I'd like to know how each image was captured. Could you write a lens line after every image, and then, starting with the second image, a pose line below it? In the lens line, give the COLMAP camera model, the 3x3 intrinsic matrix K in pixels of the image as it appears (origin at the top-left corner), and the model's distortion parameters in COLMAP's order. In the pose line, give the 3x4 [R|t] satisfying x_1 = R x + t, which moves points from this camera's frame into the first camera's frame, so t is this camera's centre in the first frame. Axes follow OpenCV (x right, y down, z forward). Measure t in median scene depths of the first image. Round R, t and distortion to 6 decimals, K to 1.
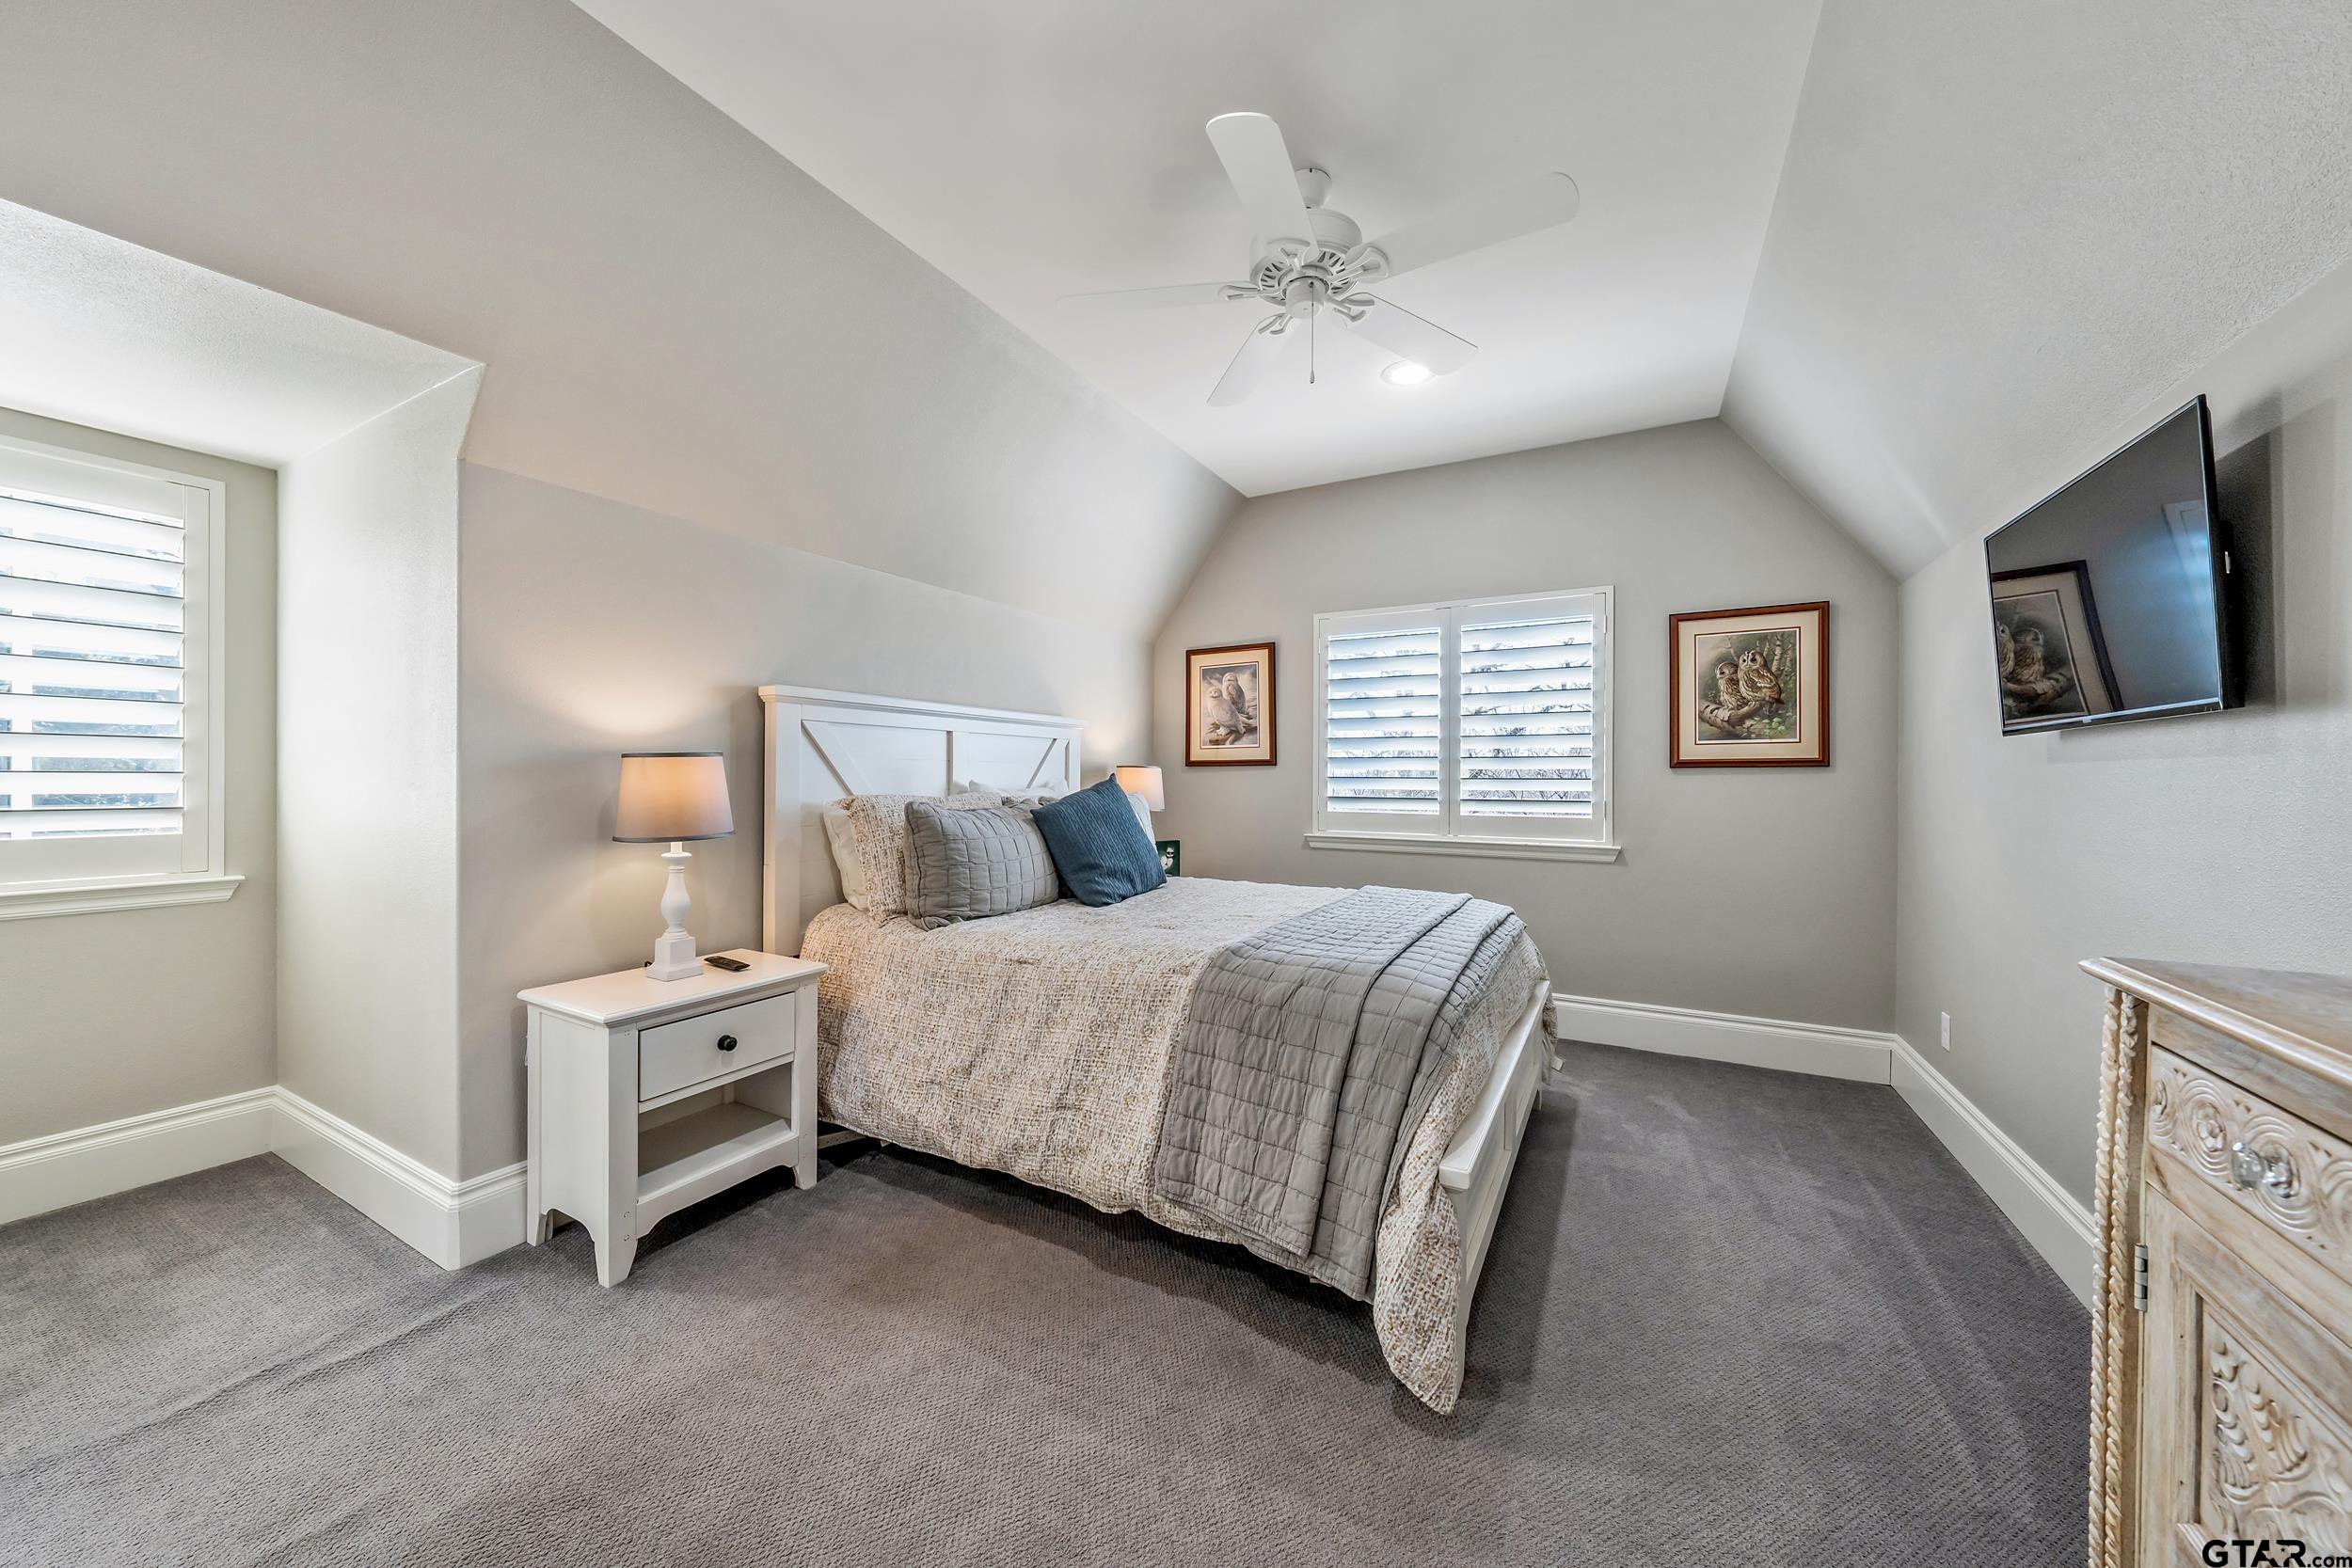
lens RADIAL K [[840.5, 0, 1172.2], [0, 840.5, 781.3], [0, 0, 1]] dist [-0.000960, -0.000160]
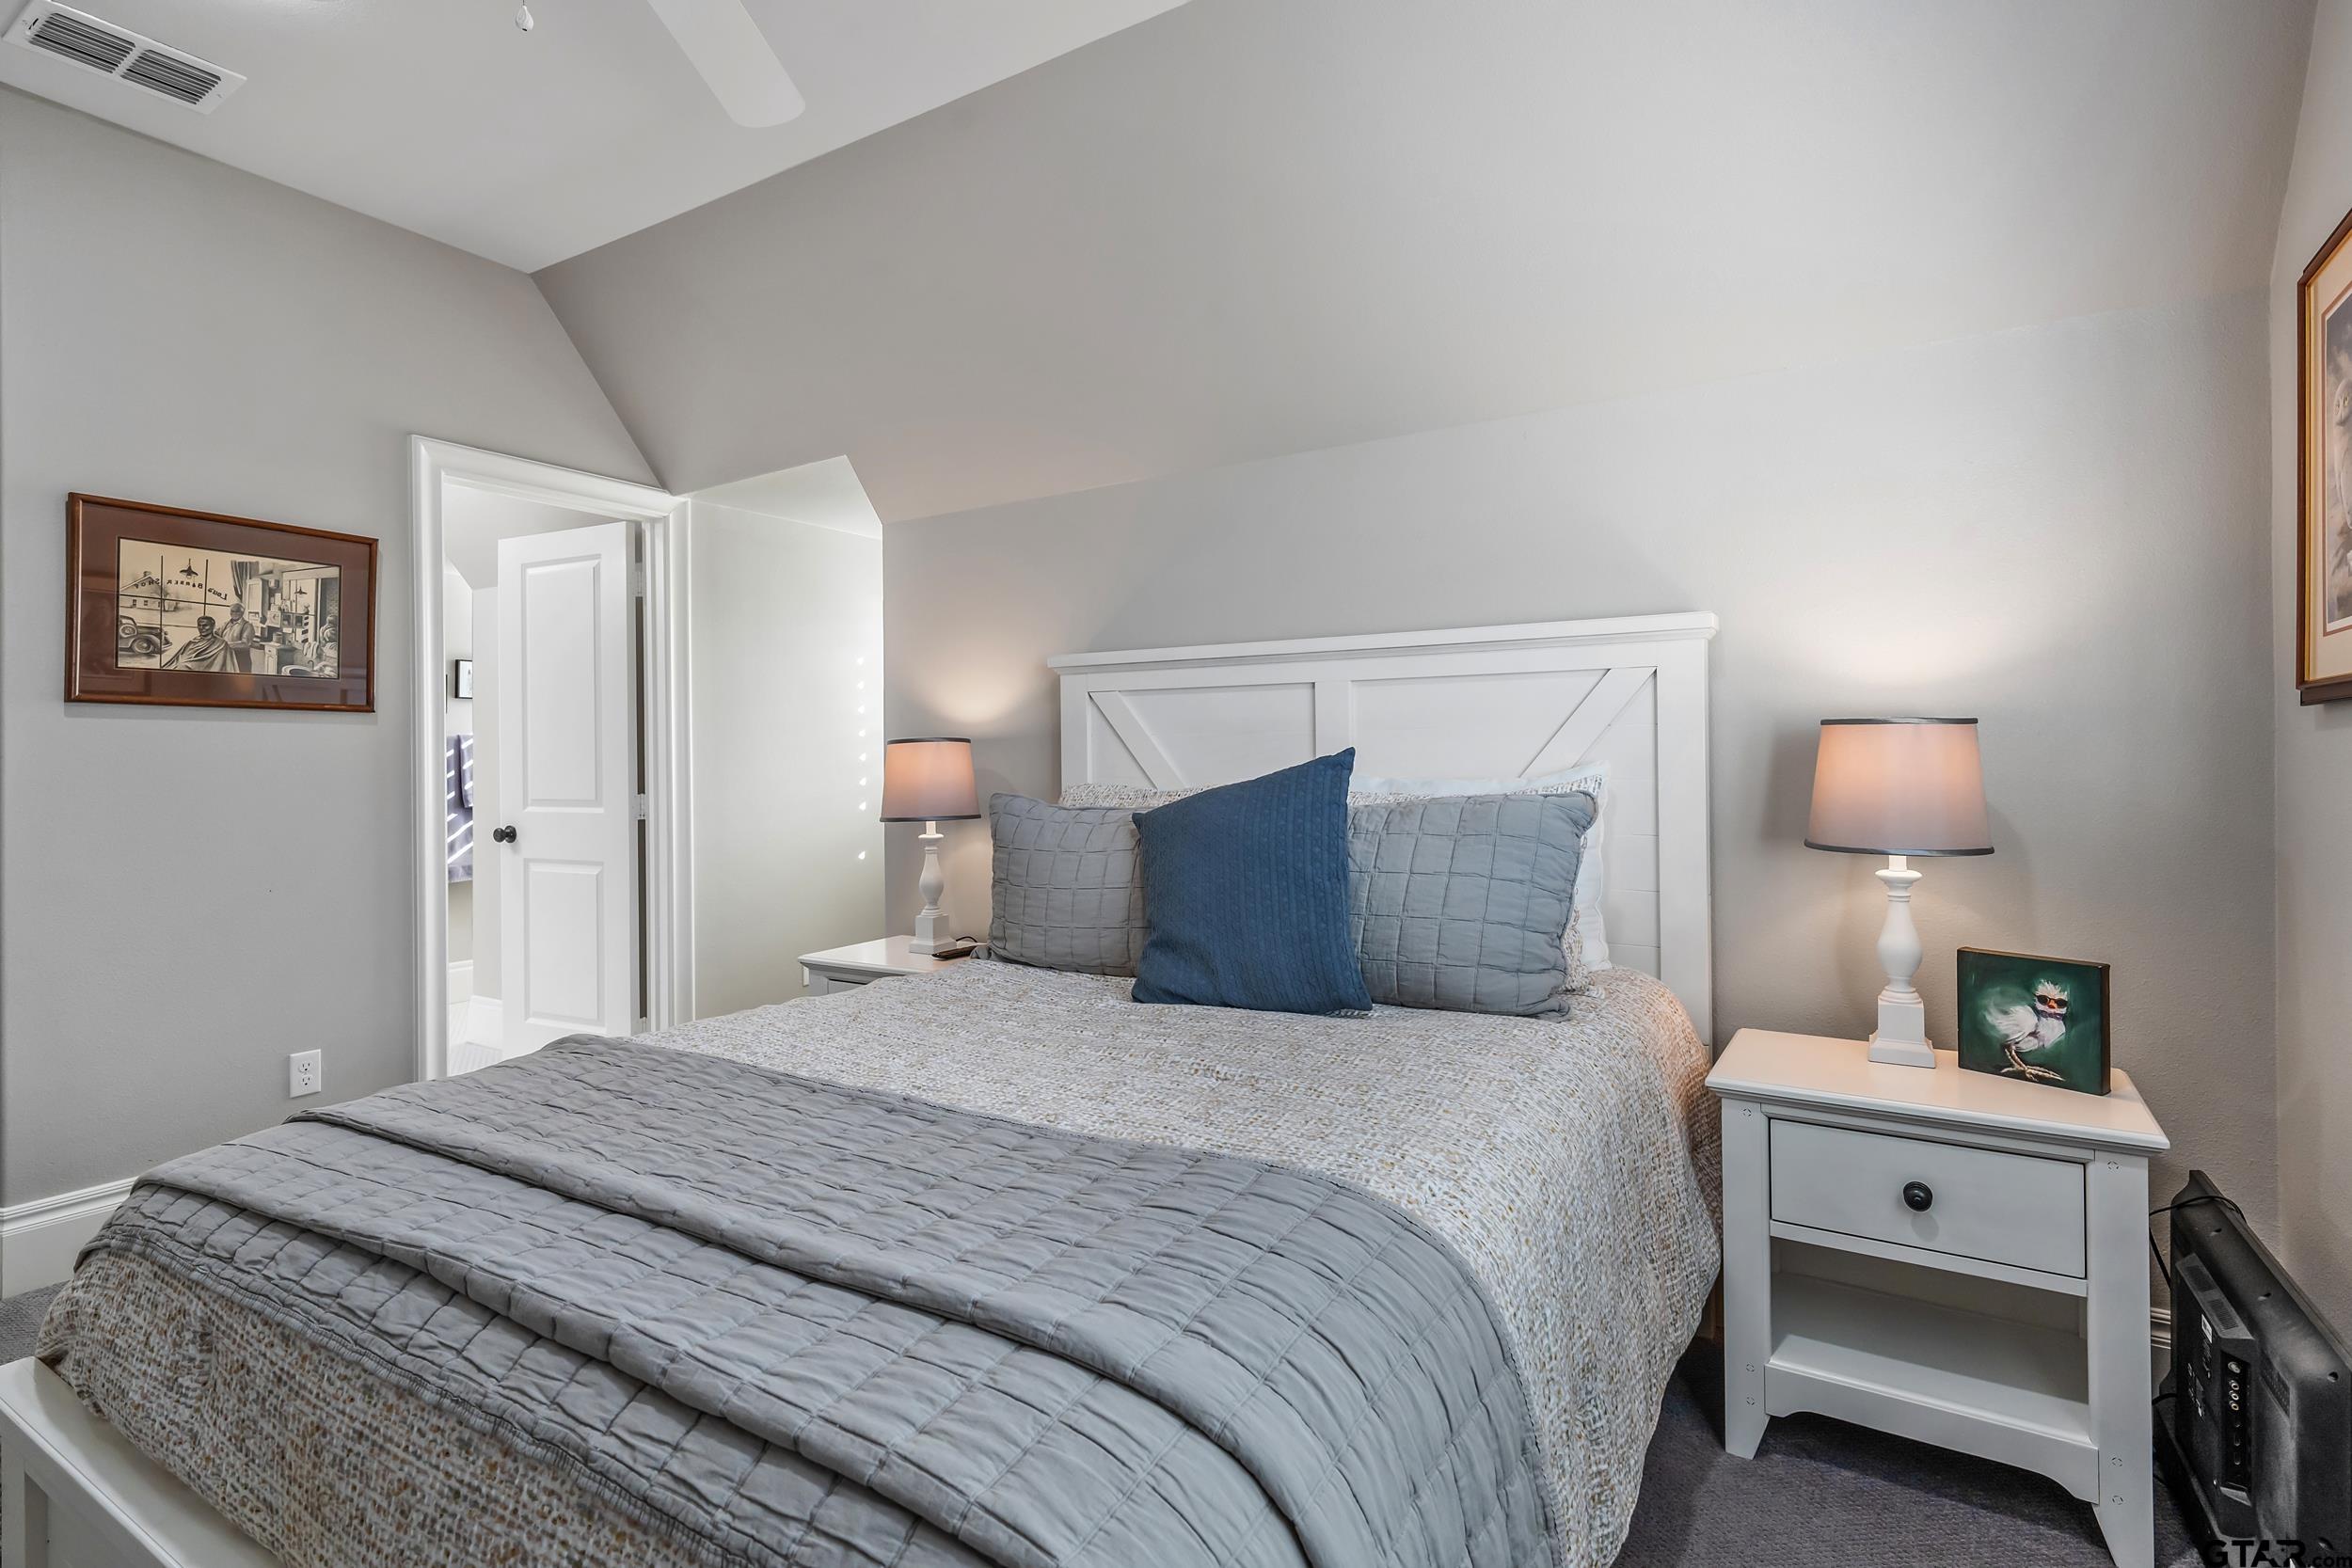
lens RADIAL K [[1145.1, 0, 1176.5], [0, 1145.1, 752.6], [0, 0, 1]] dist [0.001073, 0.000254]
pose [[-0.059398, -0.003085, -0.998230, 0.341883], [0.006543, 0.999973, -0.003480, -0.003565], [0.998213, -0.006738, -0.059376, 0.568688]]
